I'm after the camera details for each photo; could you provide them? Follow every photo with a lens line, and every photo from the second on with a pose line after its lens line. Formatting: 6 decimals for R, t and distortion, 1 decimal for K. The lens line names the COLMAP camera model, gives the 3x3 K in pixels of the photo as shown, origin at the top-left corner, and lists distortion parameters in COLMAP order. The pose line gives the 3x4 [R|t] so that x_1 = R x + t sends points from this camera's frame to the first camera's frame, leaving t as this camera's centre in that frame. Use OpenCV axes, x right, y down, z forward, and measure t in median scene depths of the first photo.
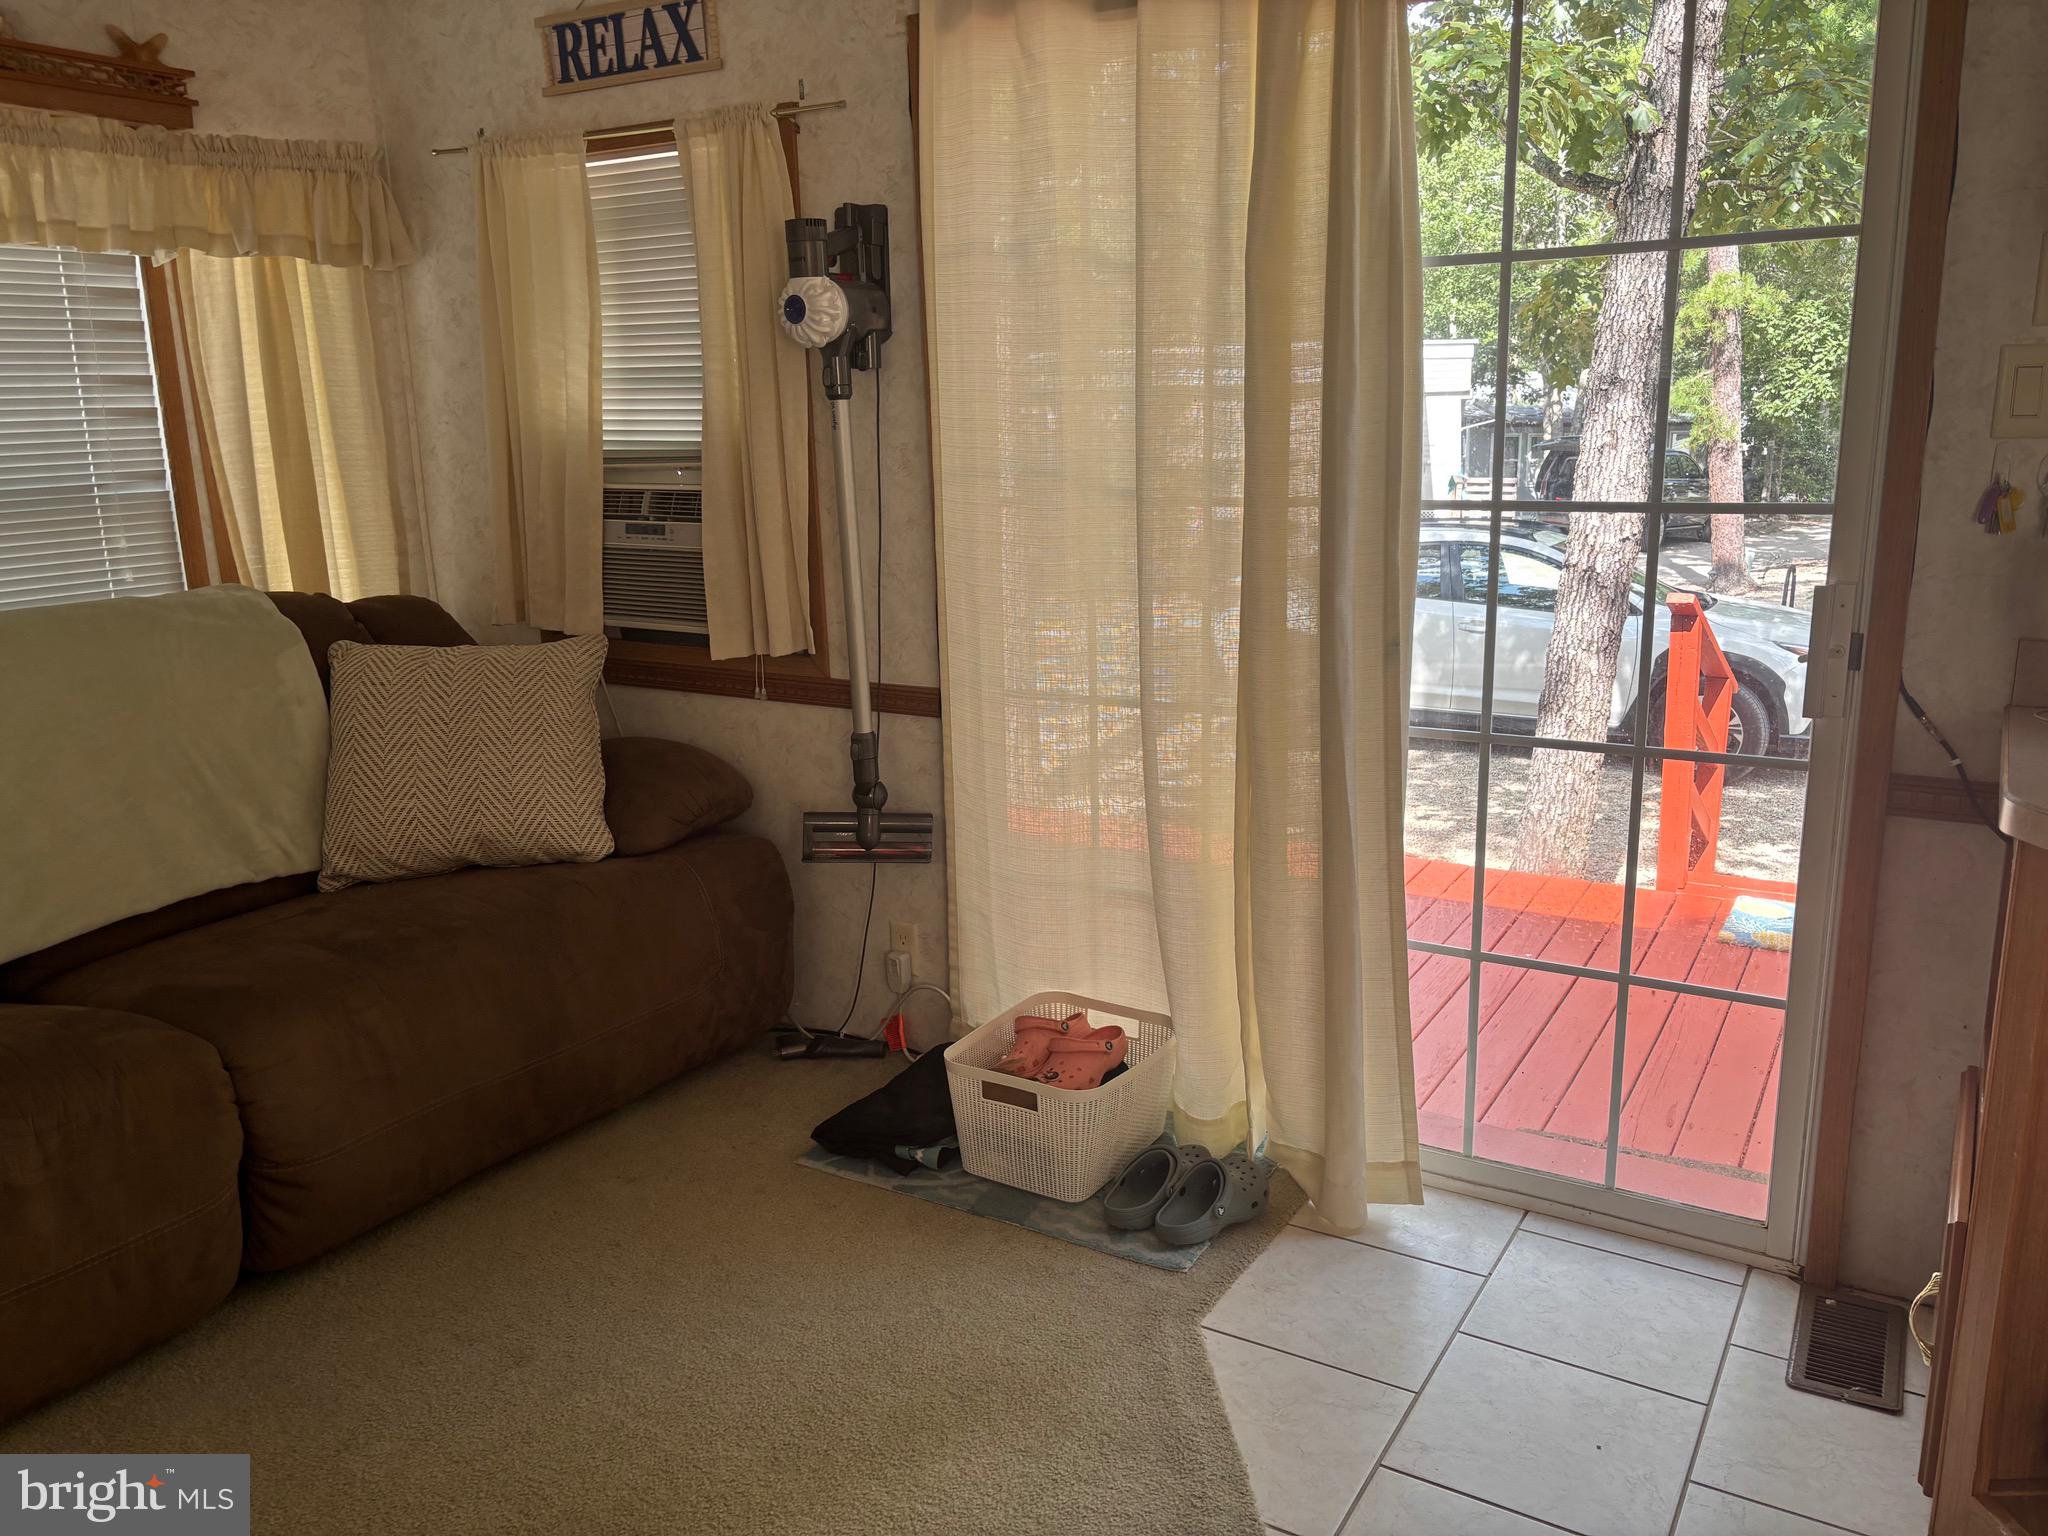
lens RADIAL K [[1539.6, 0, 1036.0], [0, 1539.6, 782.0], [0, 0, 1]] dist [0.035216, -0.043569]
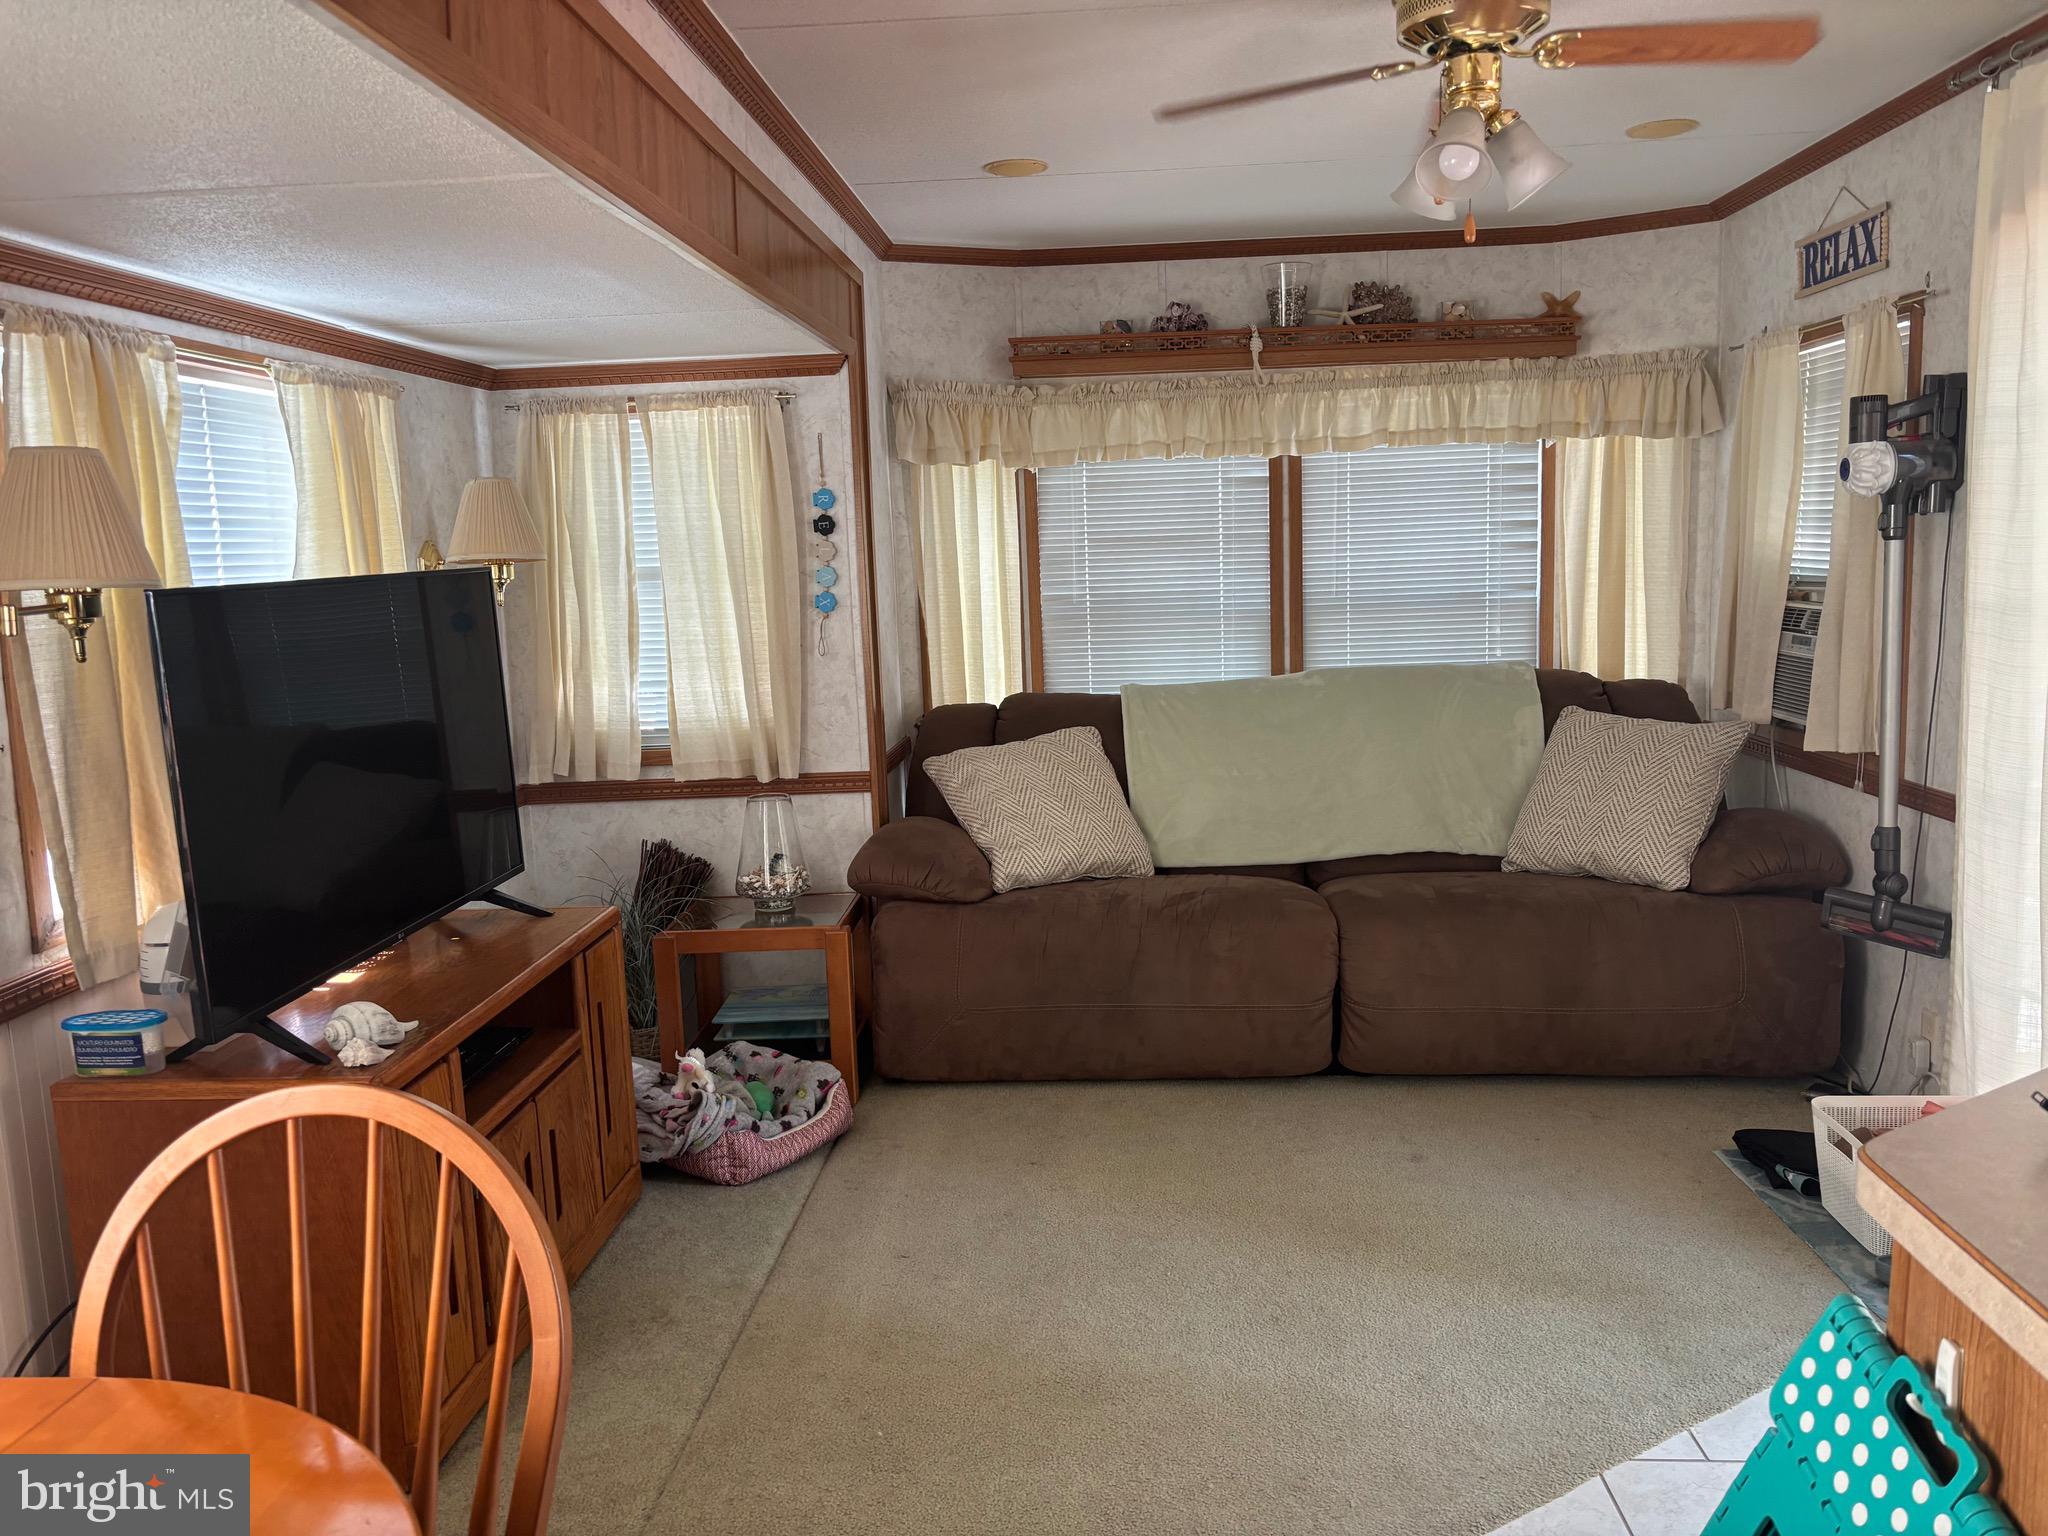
lens RADIAL K [[1539.6, 0, 1011.2], [0, 1539.6, 762.6], [0, 0, 1]] dist [0.035216, -0.043569]
pose [[0.452789, 0.127207, -0.882497, 0.573012], [-0.185662, 0.981526, 0.046222, -0.011025], [0.872073, 0.142917, 0.468042, -0.100312]]
